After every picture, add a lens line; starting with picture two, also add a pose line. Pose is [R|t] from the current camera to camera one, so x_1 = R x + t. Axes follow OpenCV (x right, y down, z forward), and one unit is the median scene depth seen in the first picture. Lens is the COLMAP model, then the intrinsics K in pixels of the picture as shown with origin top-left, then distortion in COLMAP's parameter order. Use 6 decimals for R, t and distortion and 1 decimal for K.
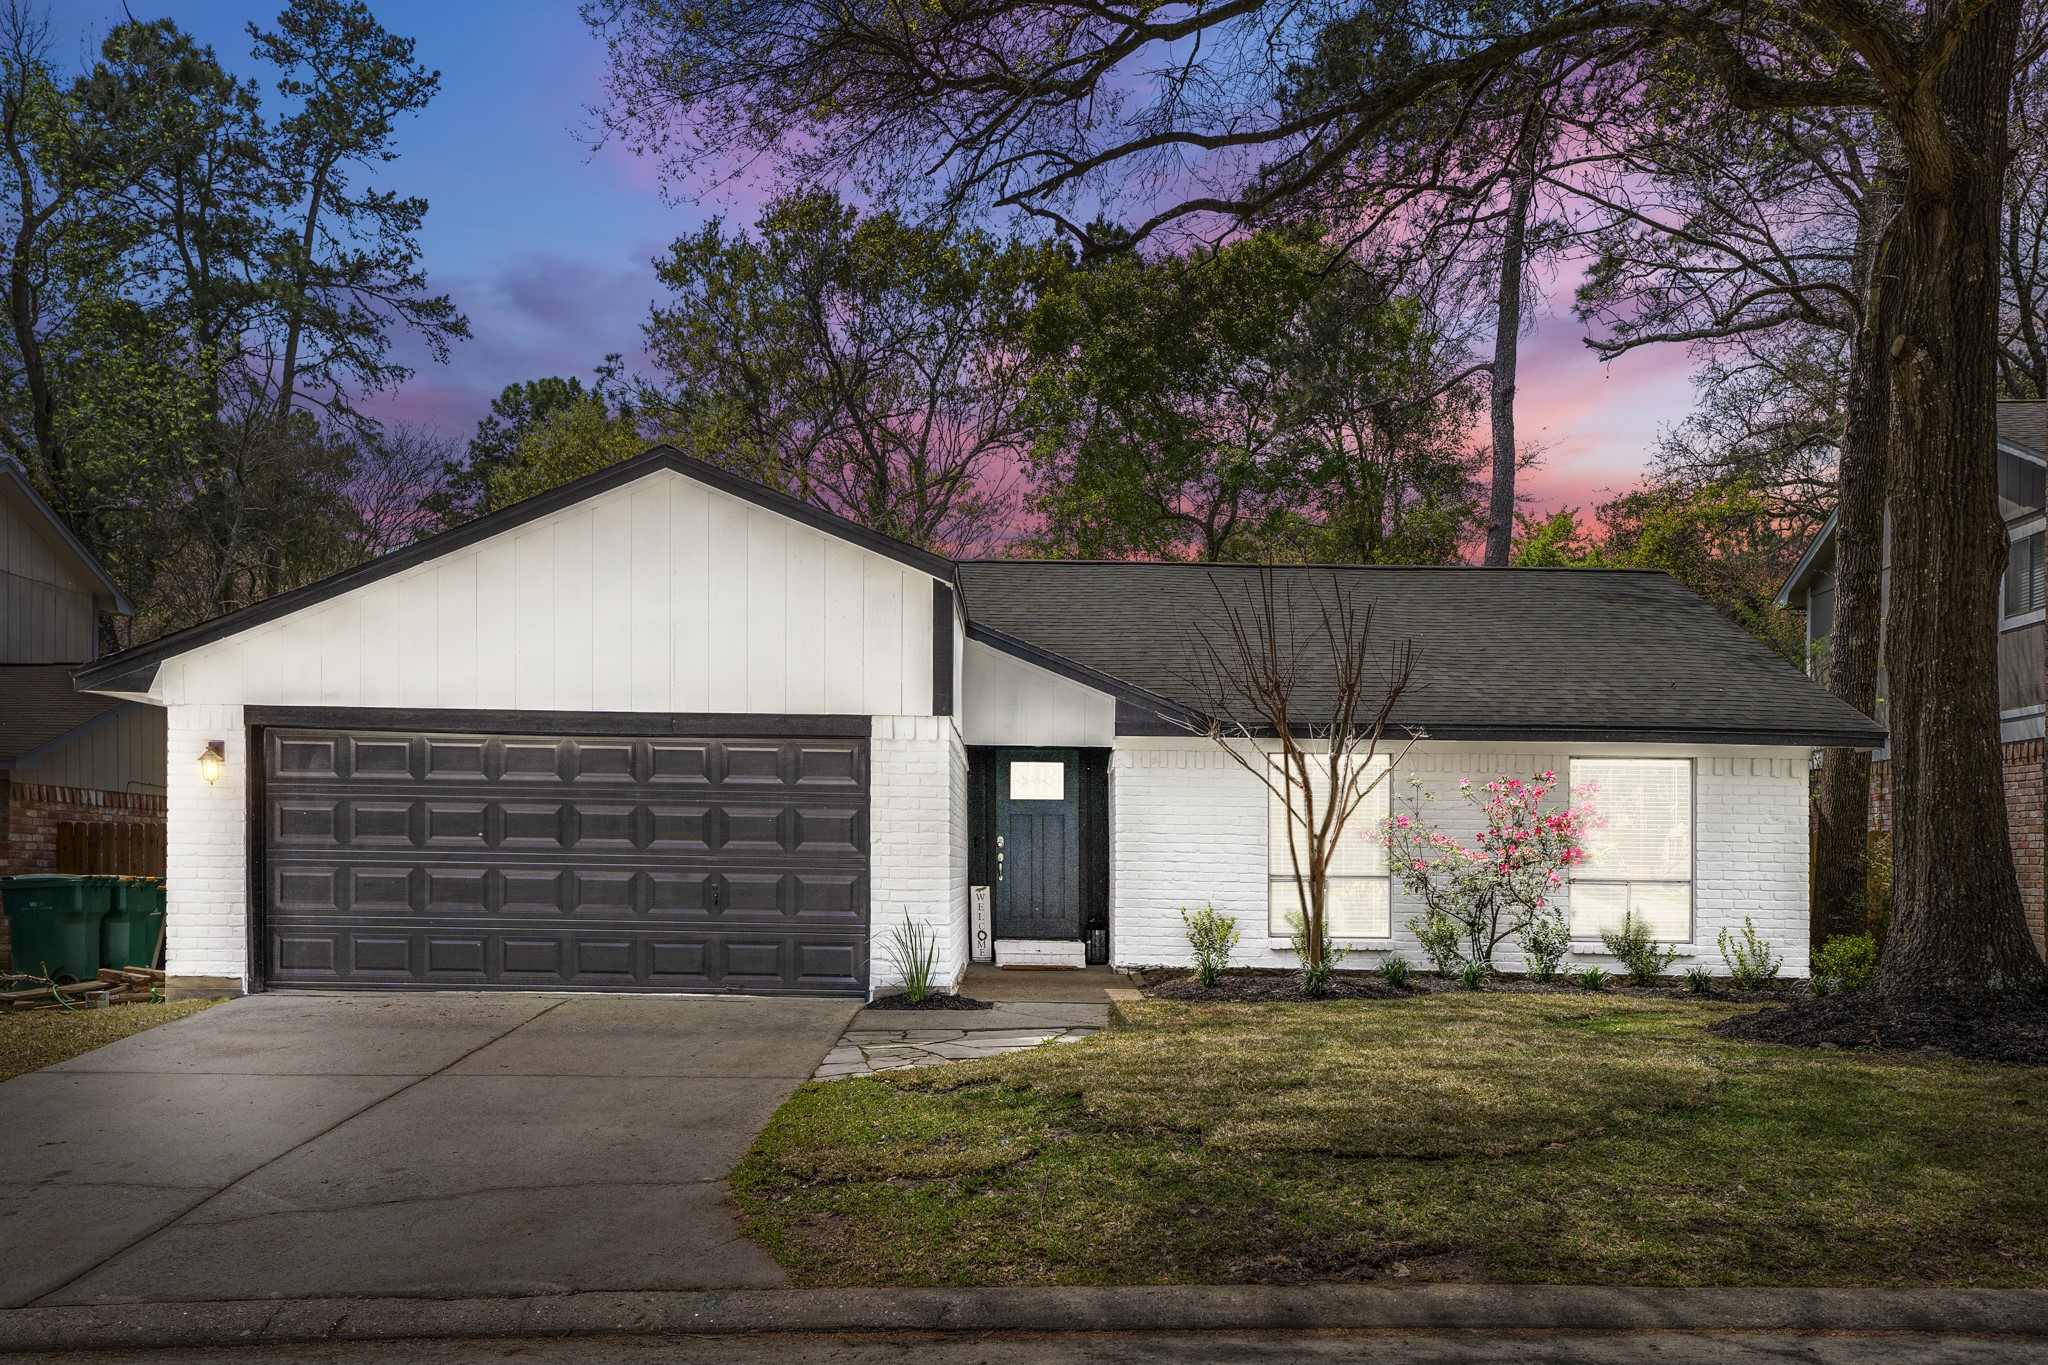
lens RADIAL K [[1915.5, 0, 970.9], [0, 1915.5, 744.3], [0, 0, 1]] dist [0.038901, 0.000000]
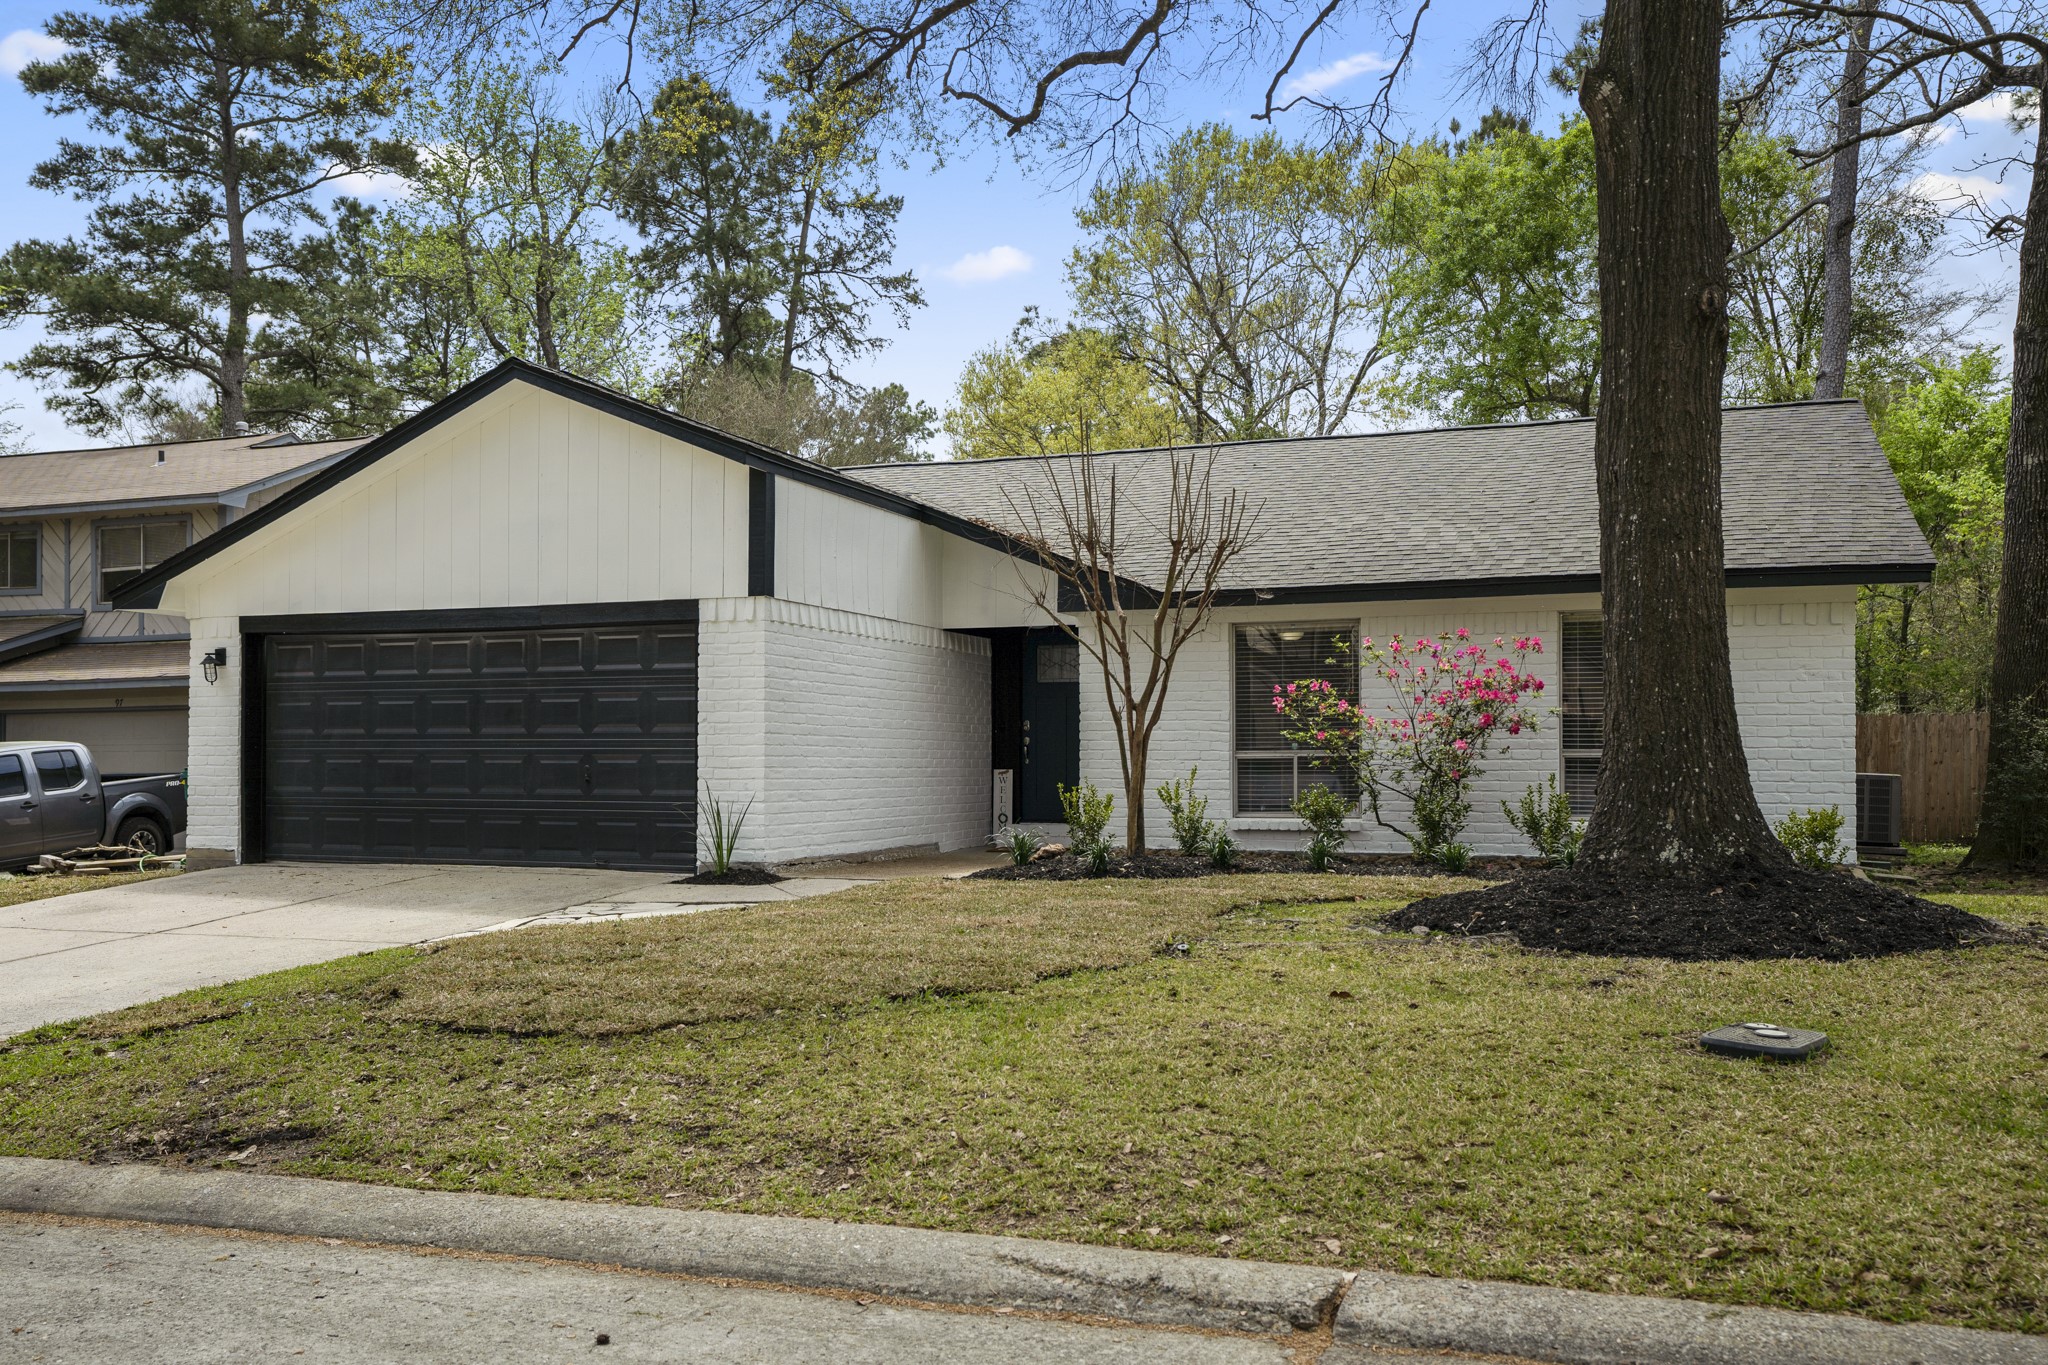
lens RADIAL K [[1710.9, 0, 1027.2], [0, 1710.9, 673.9], [0, 0, 1]] dist [-0.012545, -0.003906]
pose [[0.932823, -0.033652, -0.358761, 0.431434], [0.035257, 0.999376, -0.002069, 0.032457], [0.358606, -0.010719, 0.933427, 0.200244]]
